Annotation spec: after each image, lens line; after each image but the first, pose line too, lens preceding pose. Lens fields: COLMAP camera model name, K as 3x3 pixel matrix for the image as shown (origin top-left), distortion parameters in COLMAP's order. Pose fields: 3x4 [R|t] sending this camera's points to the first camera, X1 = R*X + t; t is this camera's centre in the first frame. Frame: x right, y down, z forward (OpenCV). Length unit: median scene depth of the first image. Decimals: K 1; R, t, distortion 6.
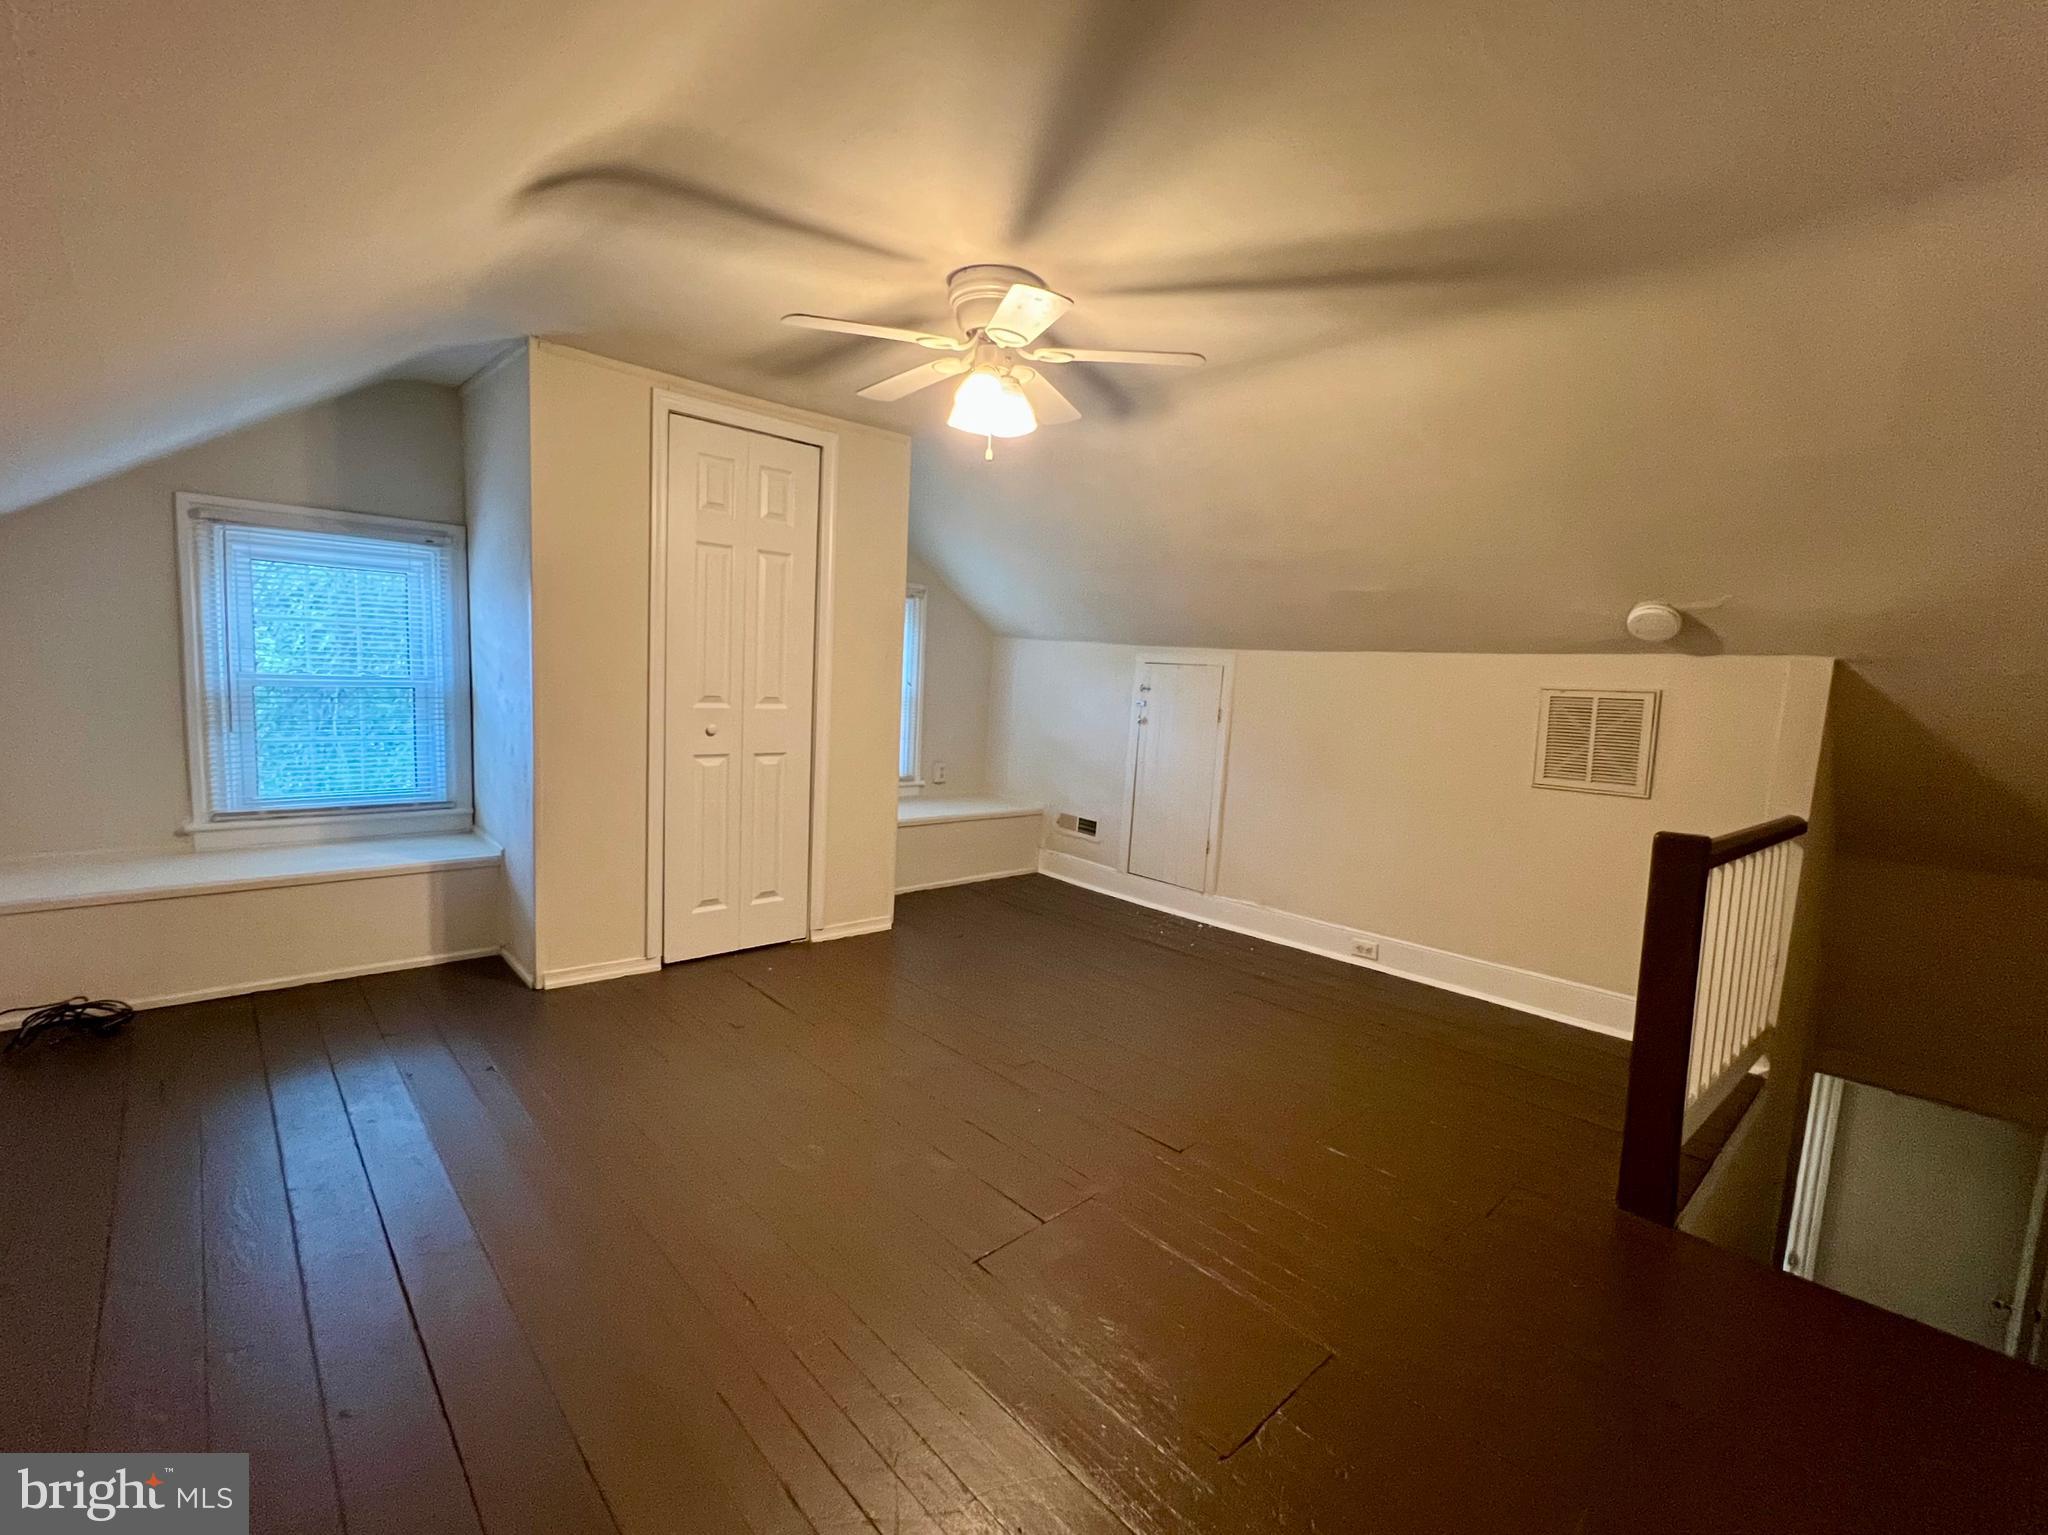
lens RADIAL K [[902.2, 0, 1029.0], [0, 902.2, 760.5], [0, 0, 1]] dist [-0.012853, -0.000056]
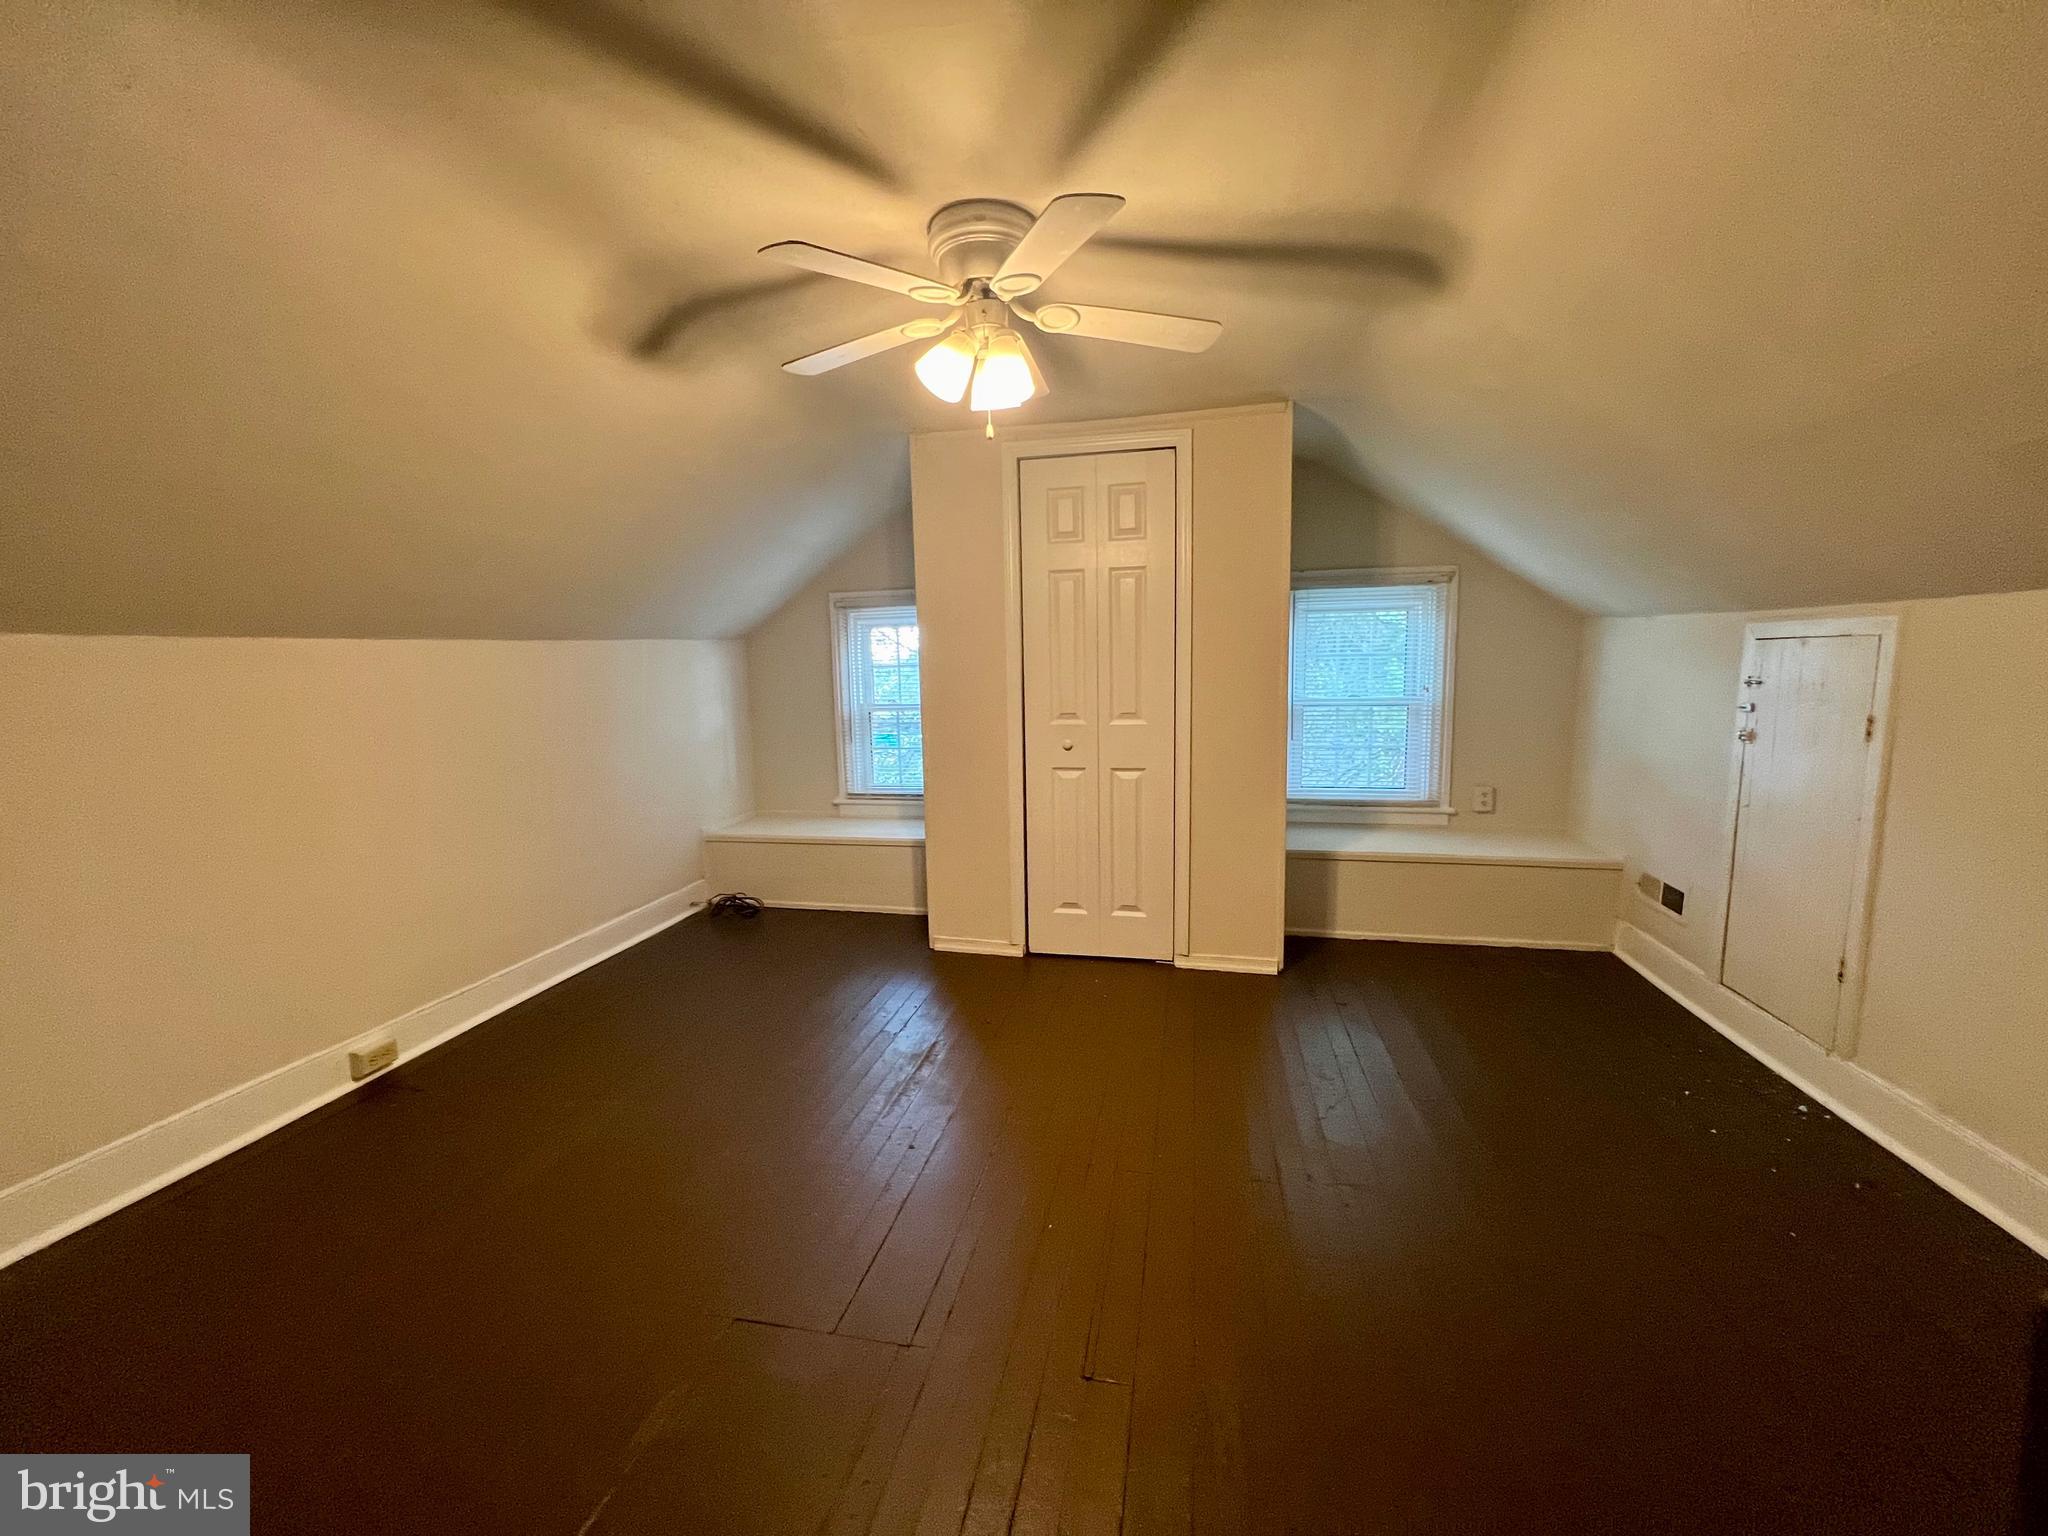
lens RADIAL K [[828.3, 0, 1011.4], [0, 828.3, 760.9], [0, 0, 1]] dist [-0.001520, 0.000315]
pose [[0.554313, 0.030055, -0.831766, 0.408419], [-0.033473, 0.999344, 0.013804, -0.024502], [0.831635, 0.020190, 0.554955, 0.379154]]
